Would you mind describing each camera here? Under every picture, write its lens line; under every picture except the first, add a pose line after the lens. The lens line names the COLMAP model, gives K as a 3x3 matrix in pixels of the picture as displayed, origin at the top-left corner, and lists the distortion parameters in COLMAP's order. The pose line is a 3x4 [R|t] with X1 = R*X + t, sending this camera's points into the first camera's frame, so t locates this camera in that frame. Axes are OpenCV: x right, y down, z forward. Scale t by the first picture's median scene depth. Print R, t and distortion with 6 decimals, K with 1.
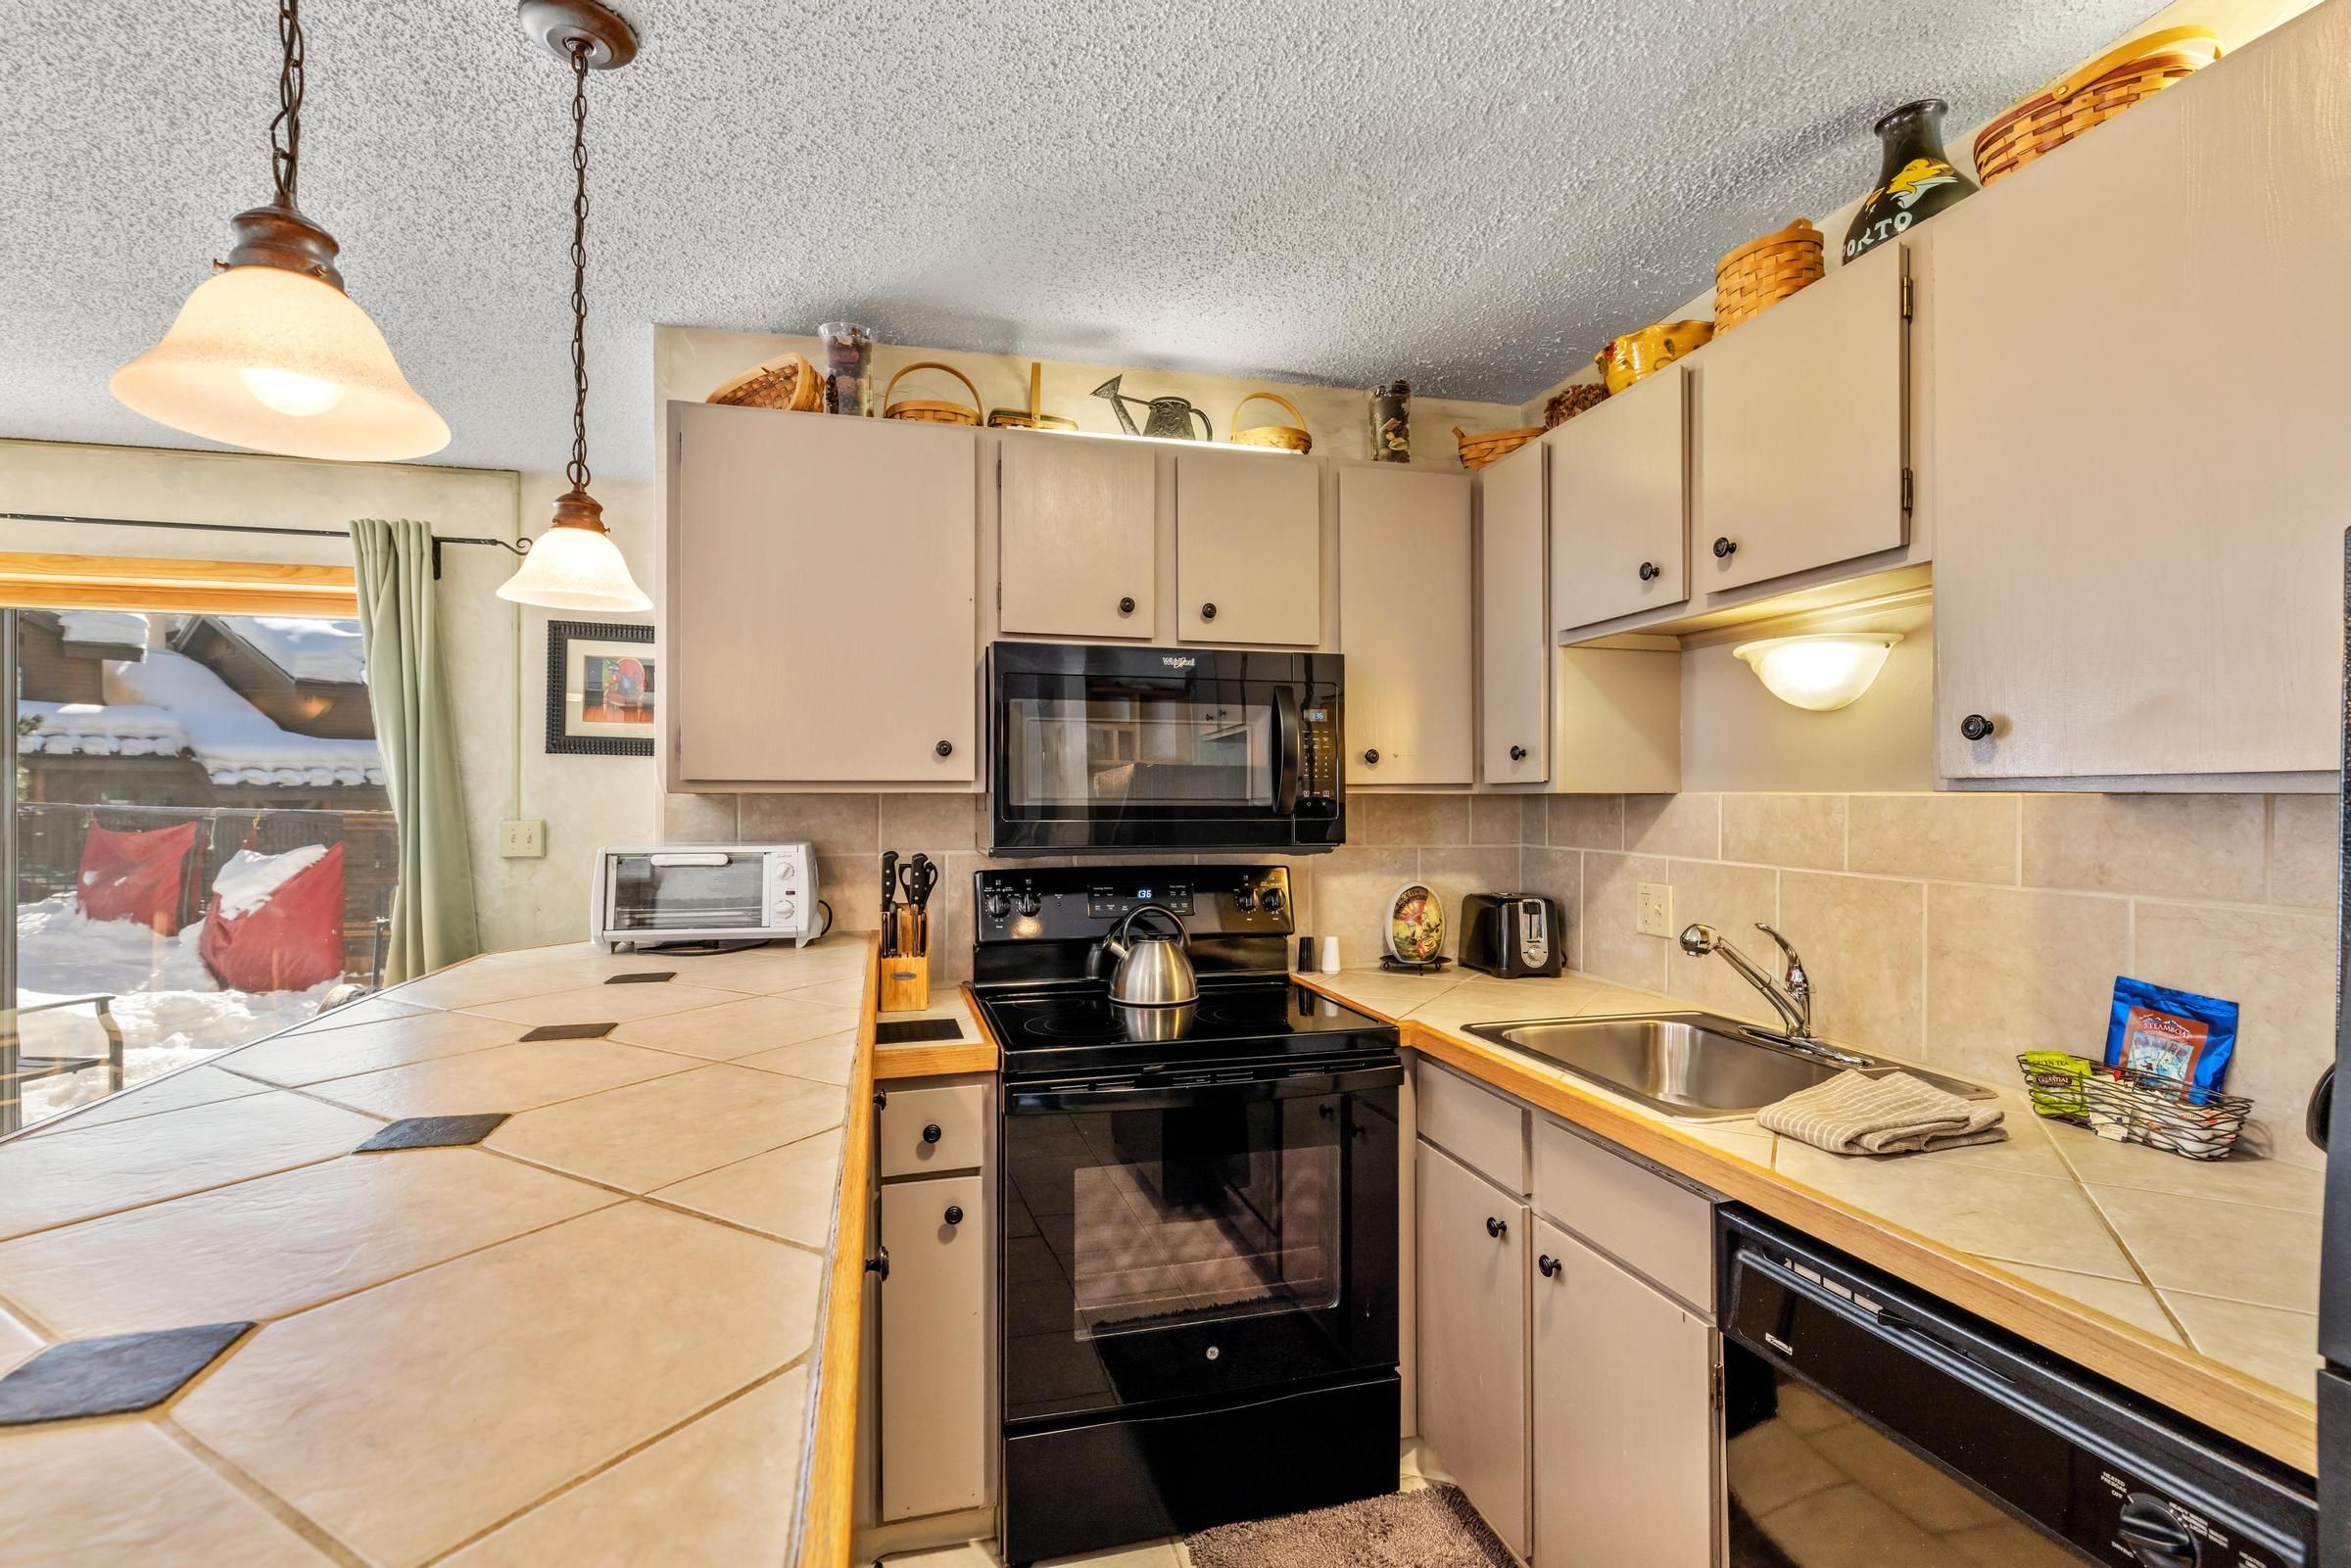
lens RADIAL K [[1077.4, 0, 1170.5], [0, 1077.4, 787.5], [0, 0, 1]] dist [0.004734, -0.000518]
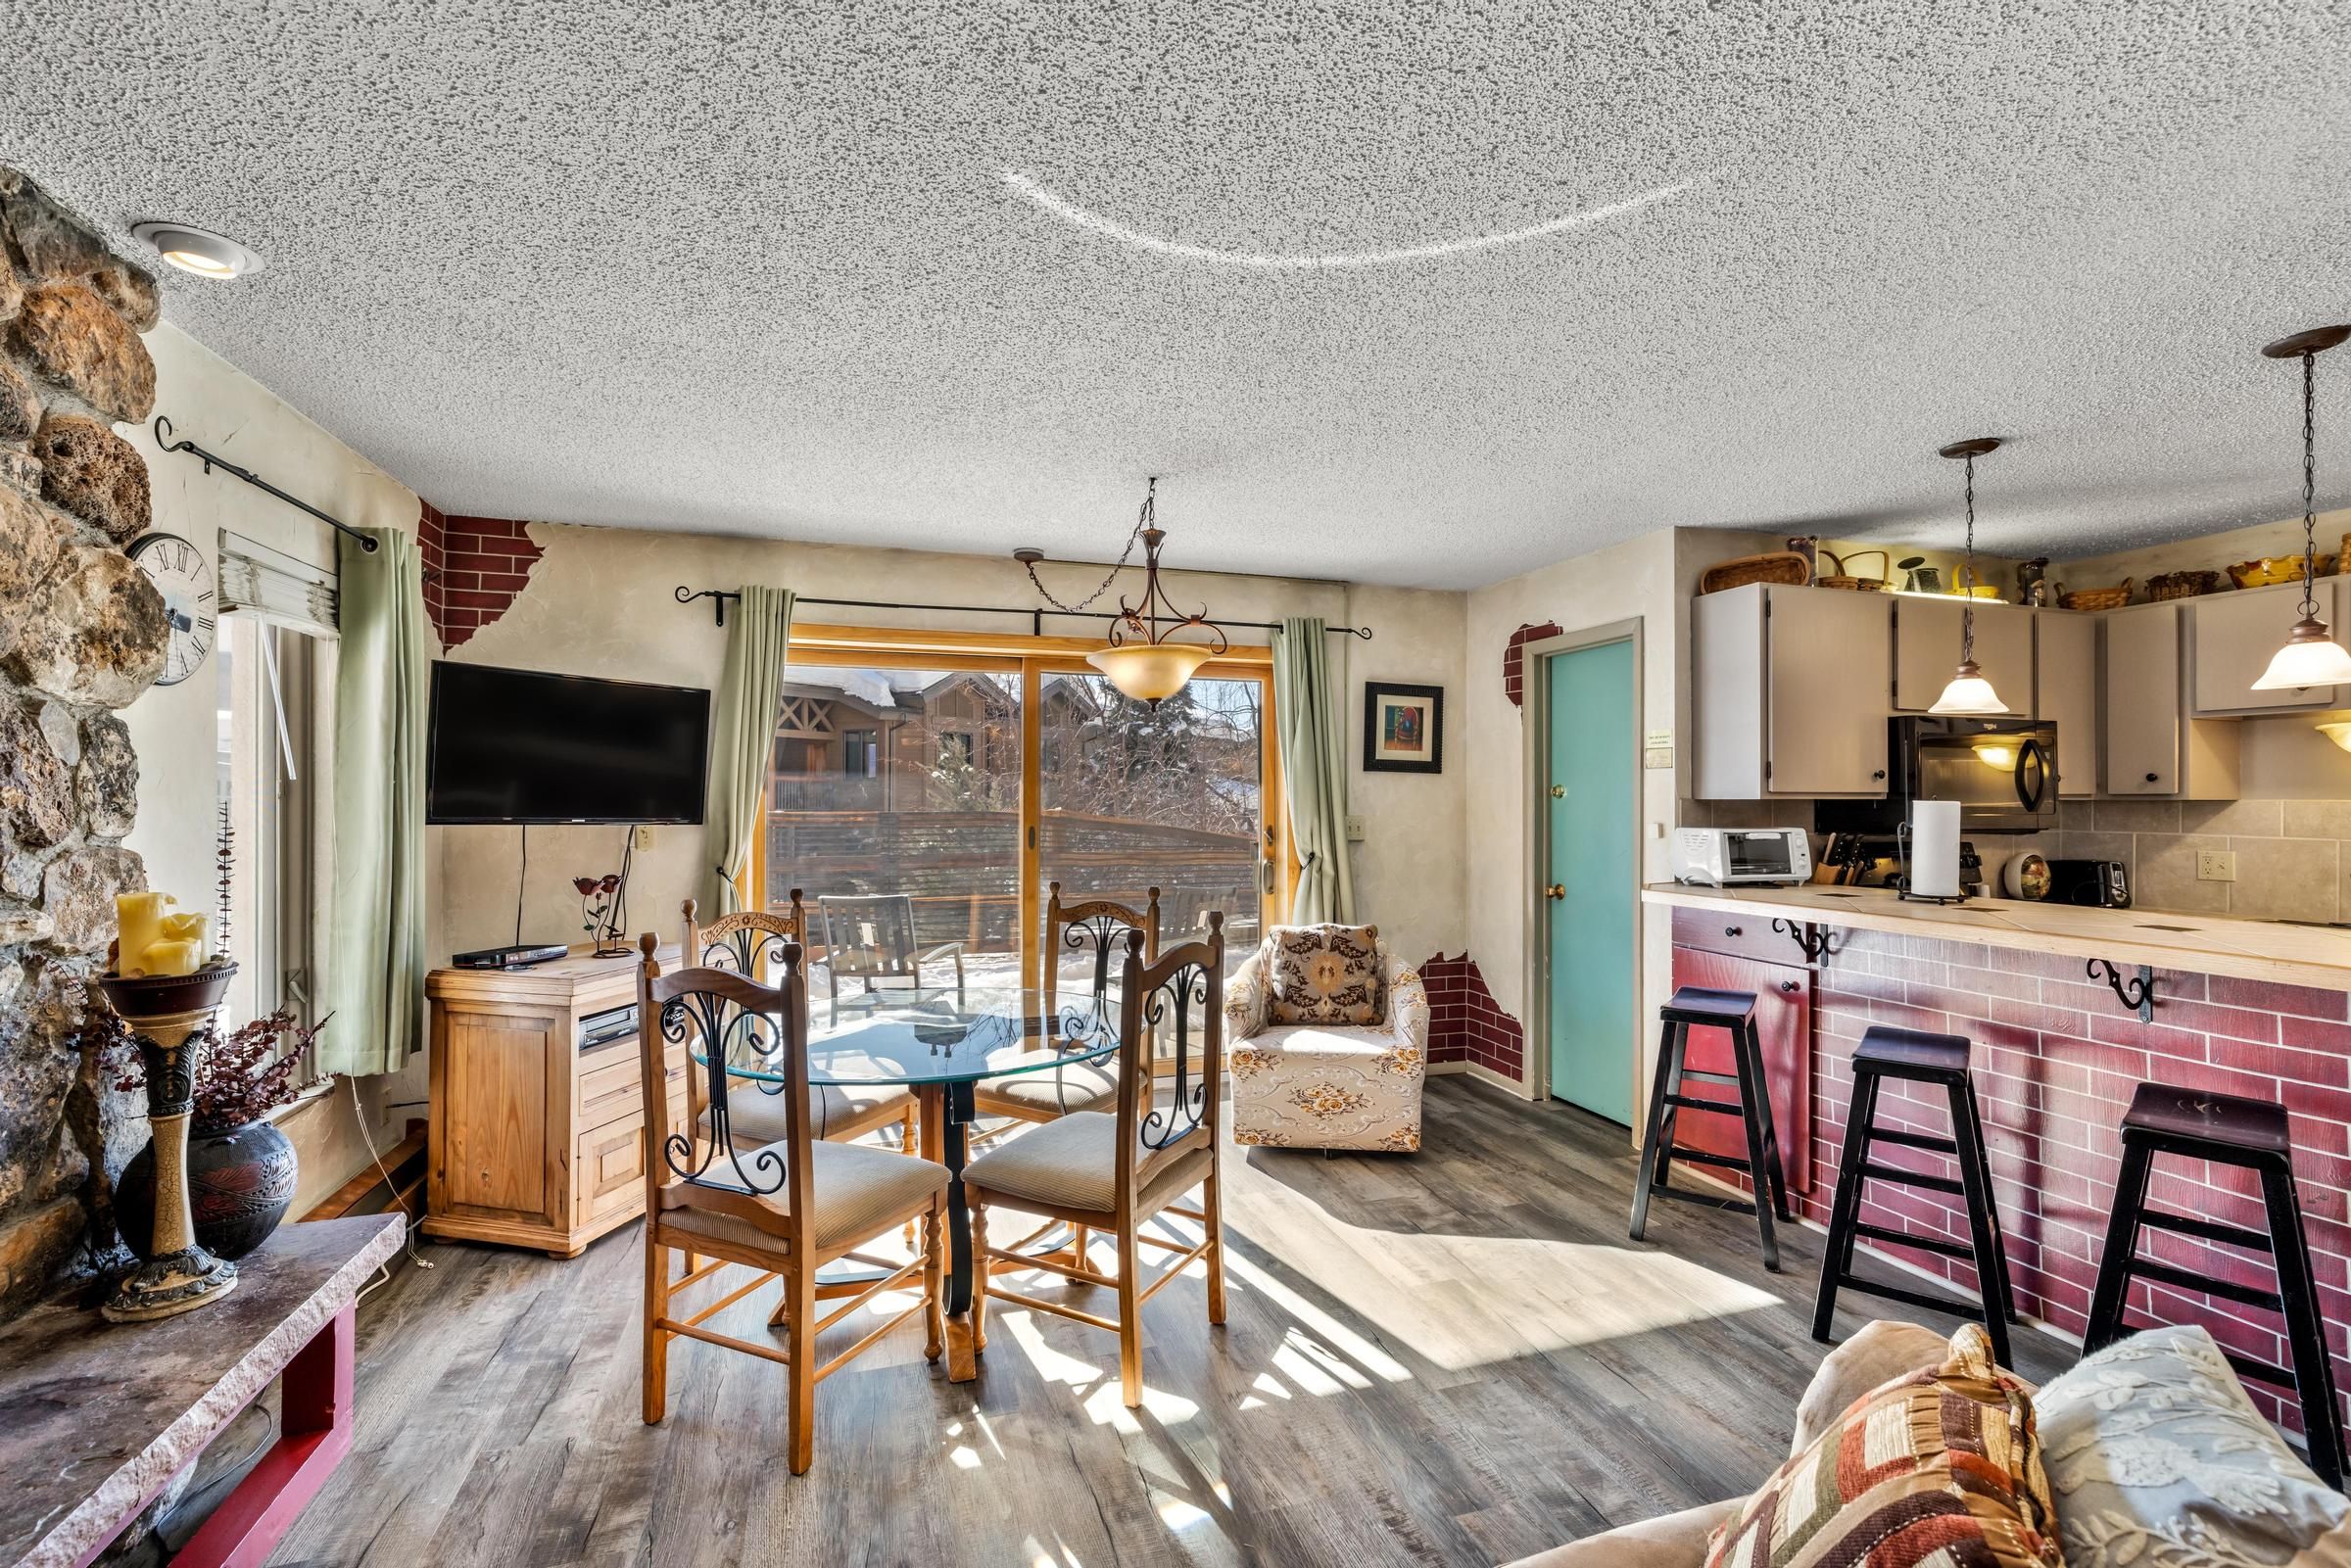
lens RADIAL K [[1017.8, 0, 1170.7], [0, 1017.8, 797.8], [0, 0, 1]] dist [-0.003846, 0.001426]
pose [[0.997577, 0.002865, 0.069508, -1.423213], [-0.003295, 0.999976, 0.006082, -0.003405], [-0.069489, -0.006296, 0.997563, -0.582544]]
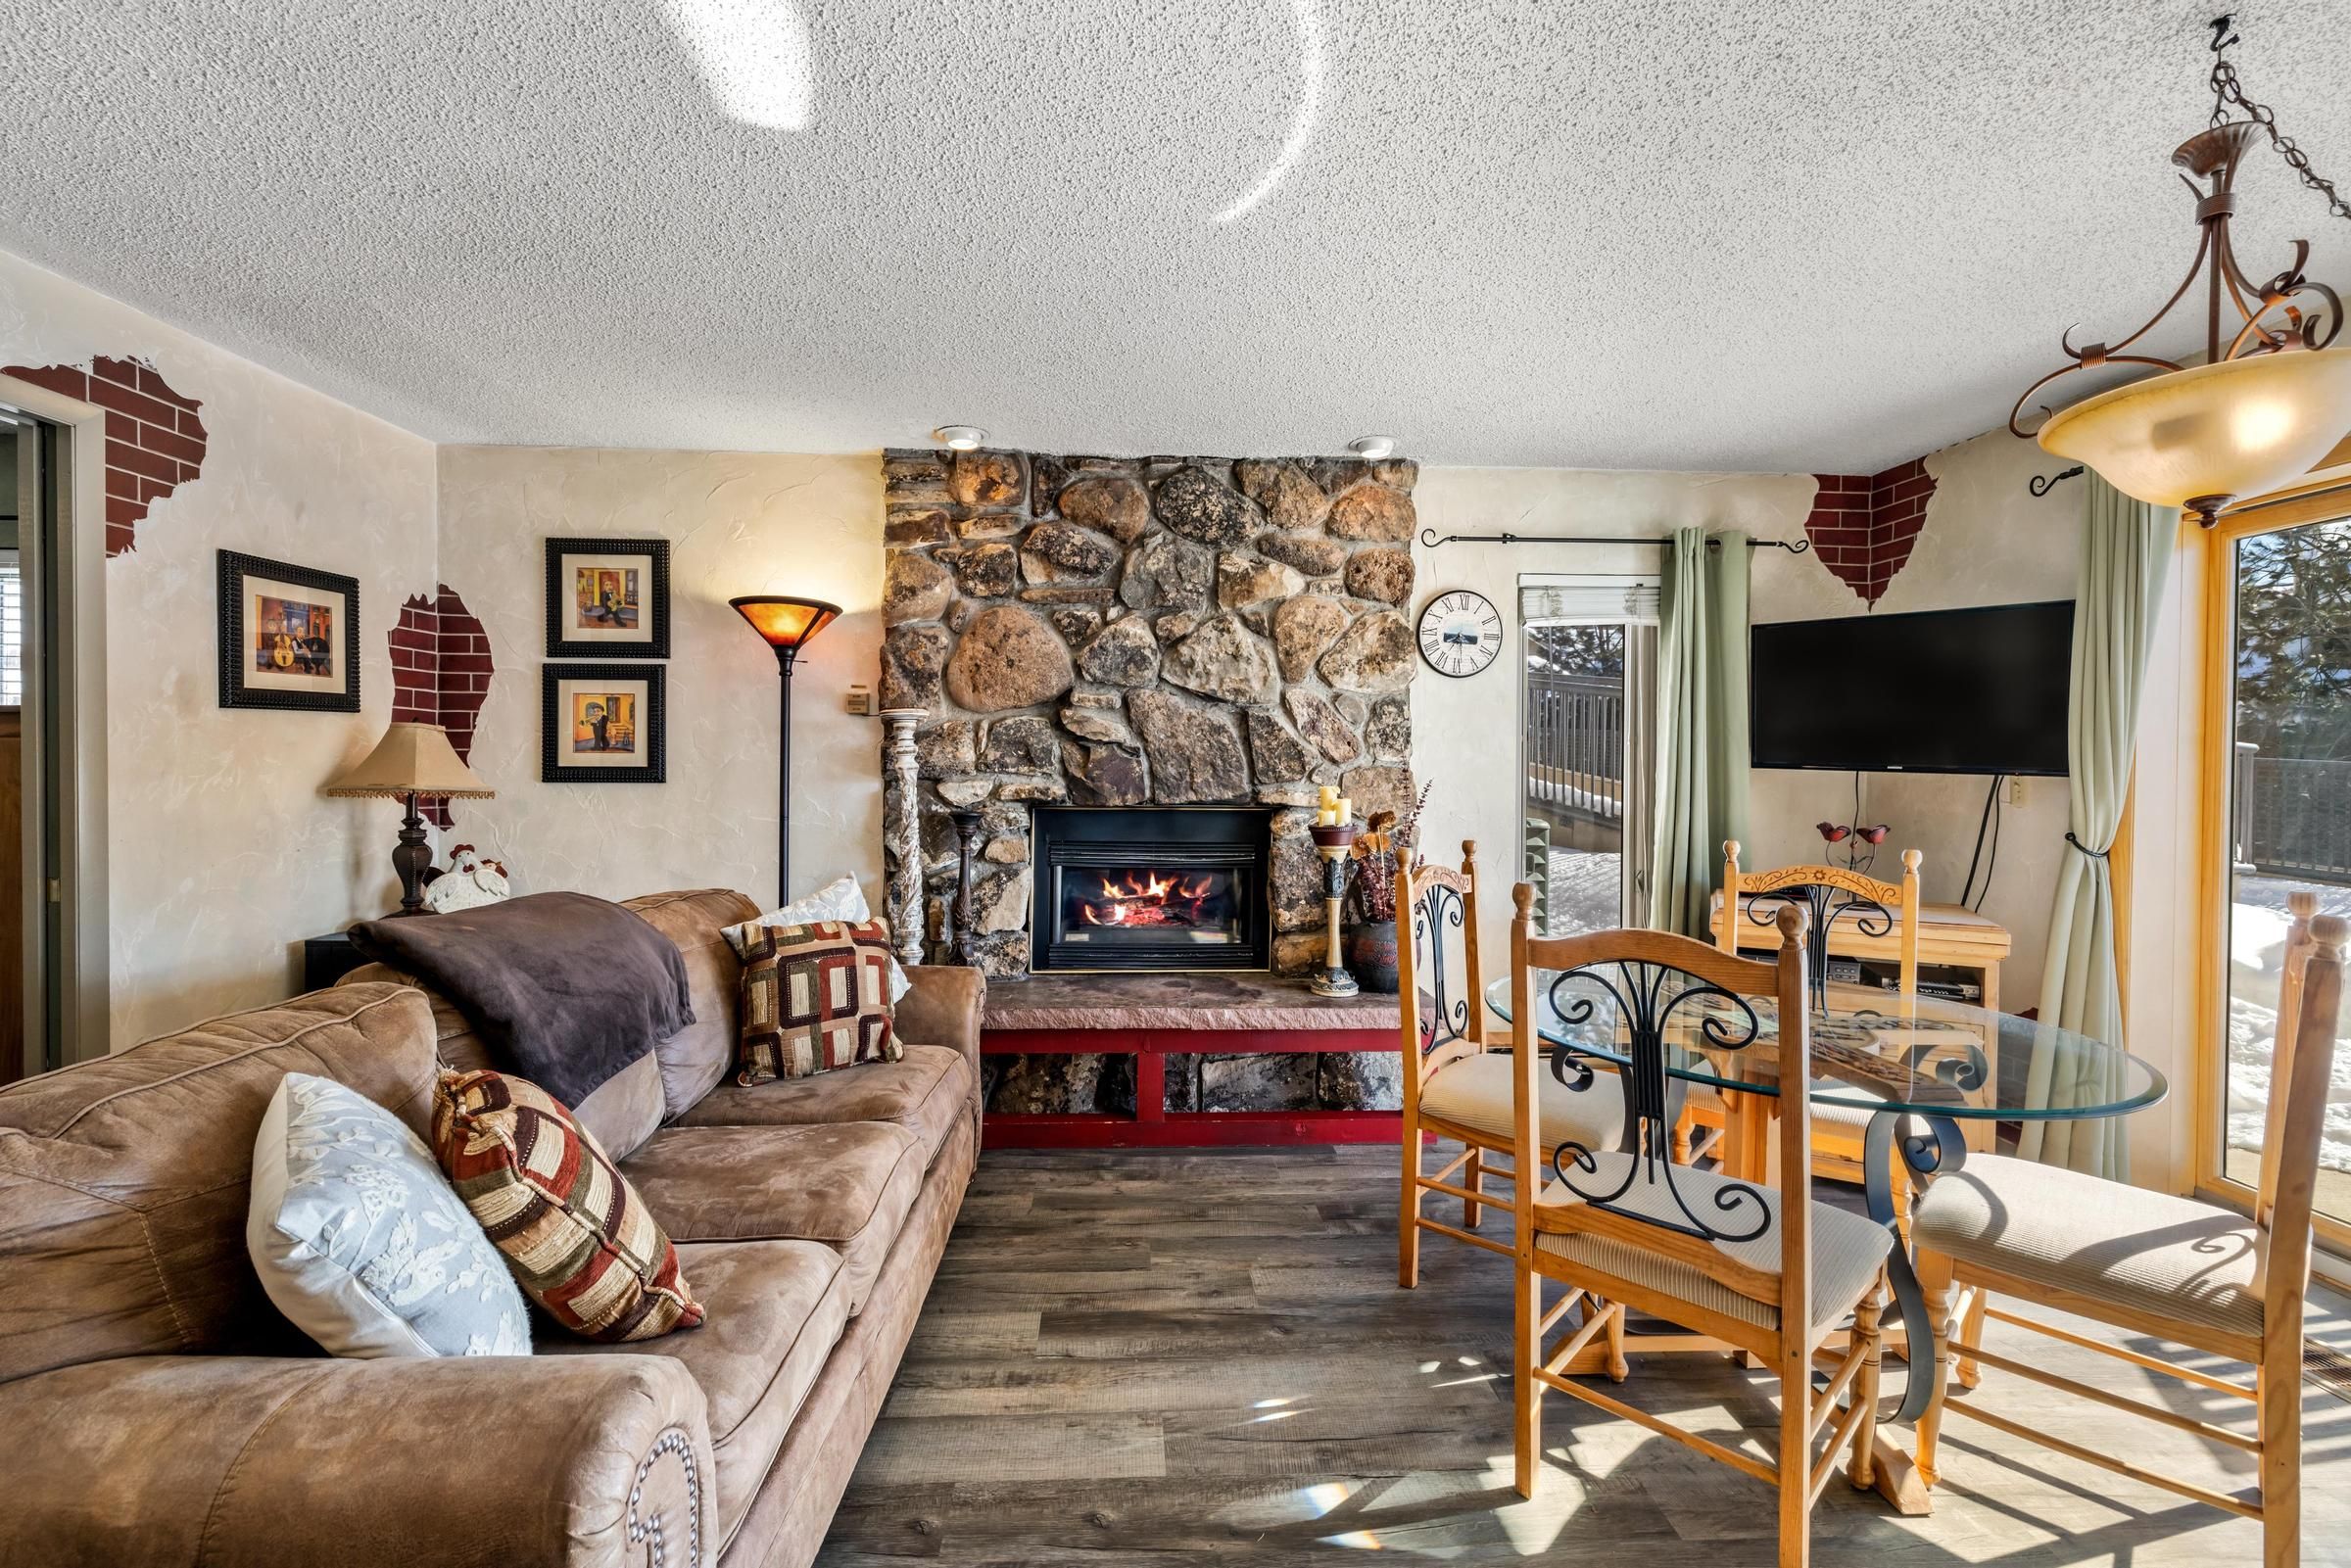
lens RADIAL K [[1017.8, 0, 1168.7], [0, 1017.8, 779.8], [0, 0, 1]] dist [-0.003846, 0.001426]
pose [[-0.198523, 0.015691, -0.979971, -0.575854], [-0.003212, 0.999856, 0.016660, 0.040391], [0.980091, 0.006455, -0.198444, 0.299894]]
